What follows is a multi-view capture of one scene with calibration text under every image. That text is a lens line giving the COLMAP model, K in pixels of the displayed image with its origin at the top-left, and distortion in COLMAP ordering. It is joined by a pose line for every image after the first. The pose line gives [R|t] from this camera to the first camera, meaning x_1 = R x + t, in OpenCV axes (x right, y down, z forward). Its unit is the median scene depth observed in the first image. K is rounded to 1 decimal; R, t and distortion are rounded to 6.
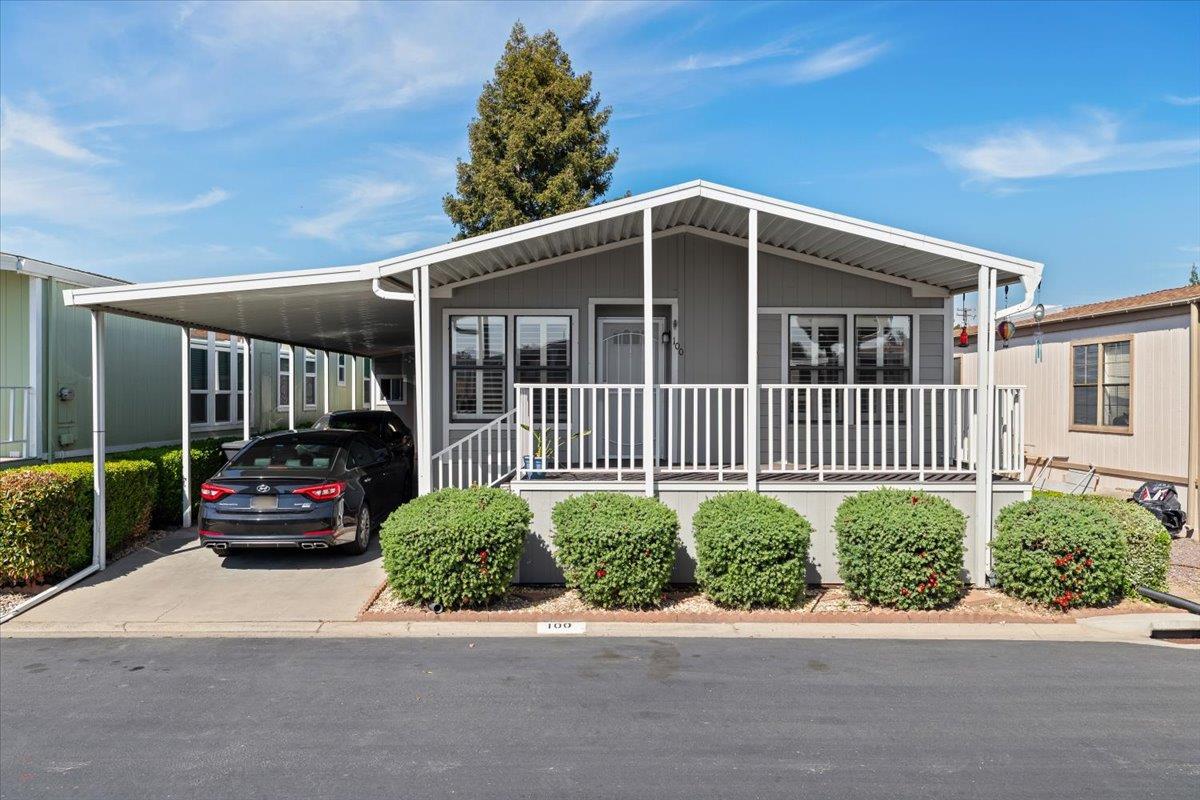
lens RADIAL K [[900.7, 0, 600.0], [0, 900.7, 400.0], [0, 0, 1]] dist [0.006490, 0.000916]
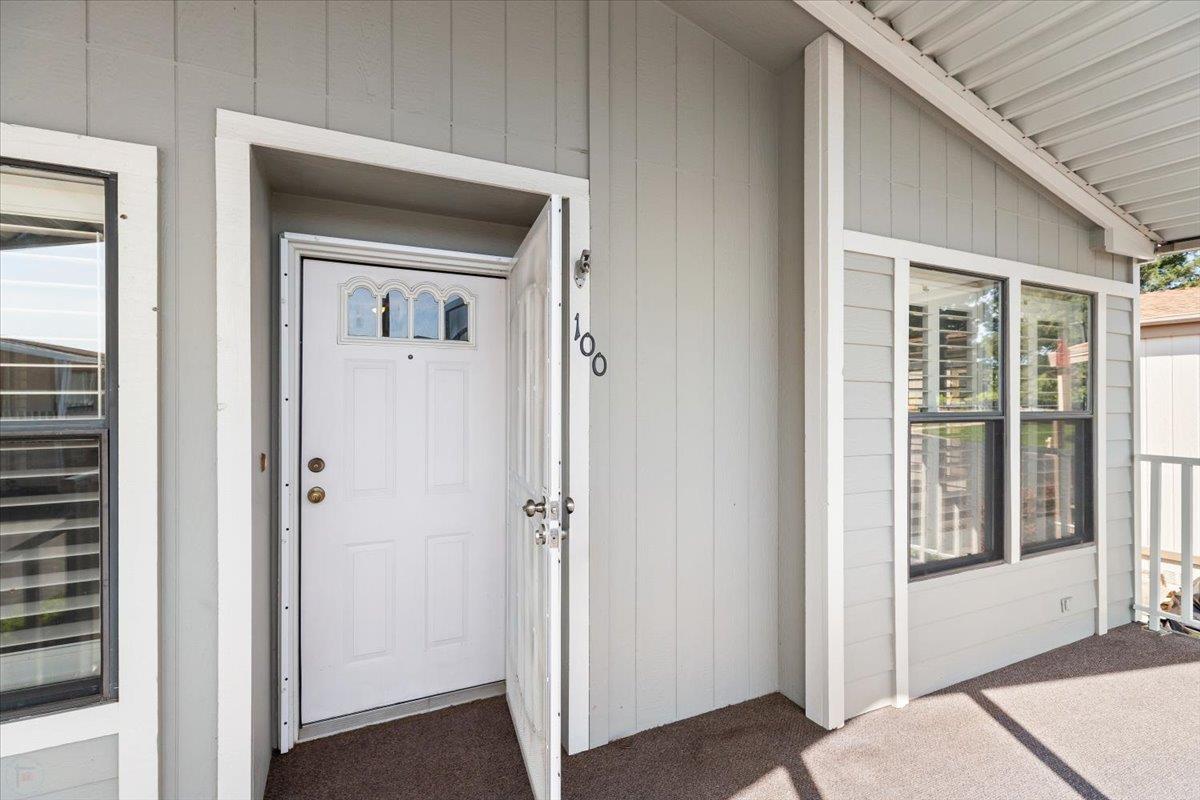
lens RADIAL K [[549.5, 0, 600.0], [0, 549.5, 400.0], [0, 0, 1]] dist [0.026631, 0.000228]
pose [[0.903339, -0.002097, 0.428923, 0.017011], [0.004668, 0.999977, -0.004944, -0.052109], [-0.428903, 0.006468, 0.903328, 1.065059]]
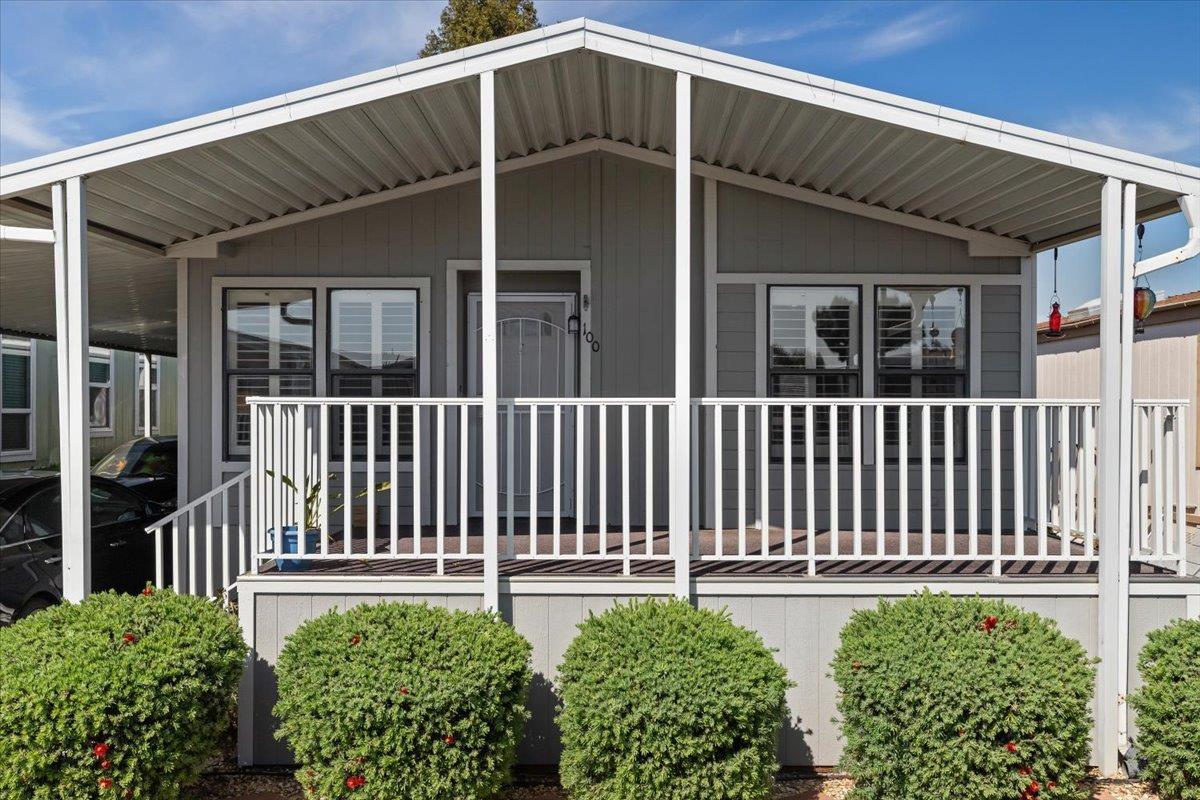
lens RADIAL K [[997.2, 0, 594.6], [0, 997.2, 408.3], [0, 0, 1]] dist [0.007821, -0.001103]
pose [[0.999986, -0.000235, -0.005215, 0.118343], [0.000184, 0.999952, -0.009846, -0.005086], [0.005217, 0.009845, 0.999938, 0.398570]]
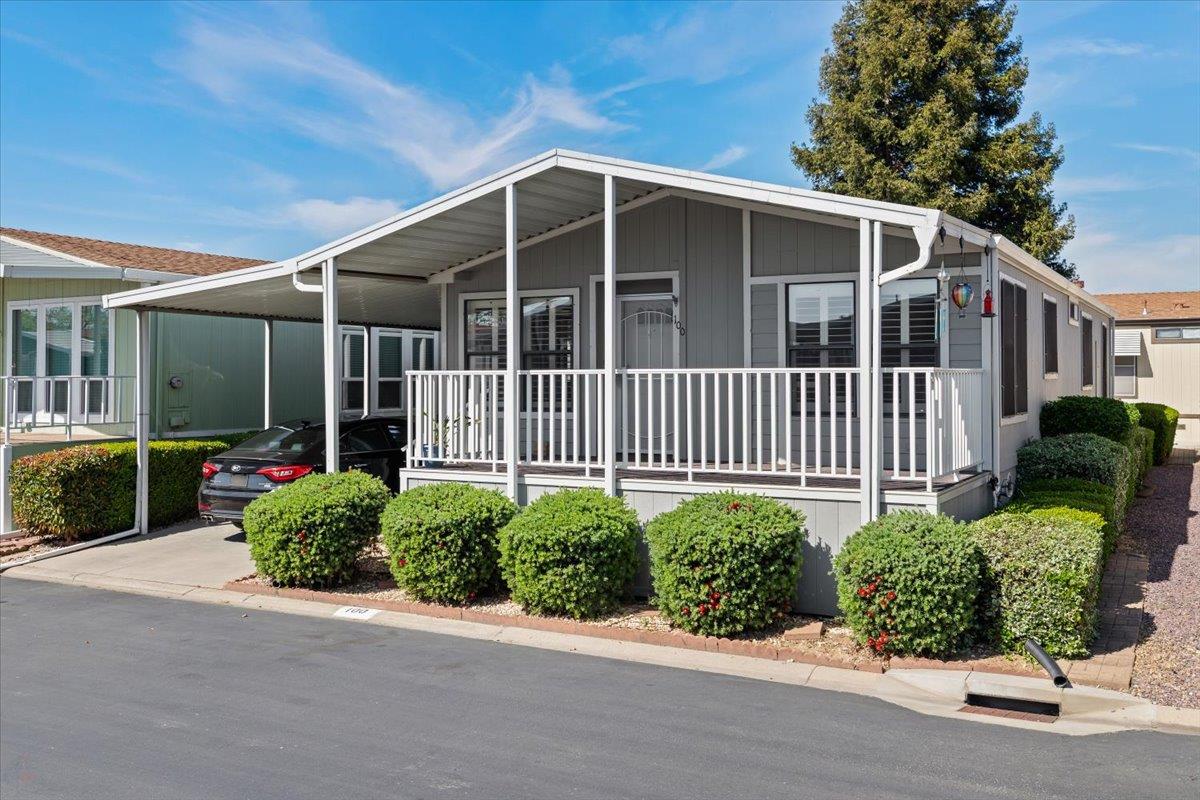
lens RADIAL K [[1109.4, 0, 599.1], [0, 1109.4, 349.1], [0, 0, 1]] dist [0.008660, 0.005967]
pose [[0.874408, -0.017195, -0.484887, 0.686772], [0.000234, 0.999387, -0.035017, 0.001232], [0.485192, 0.030506, 0.873876, 0.031731]]
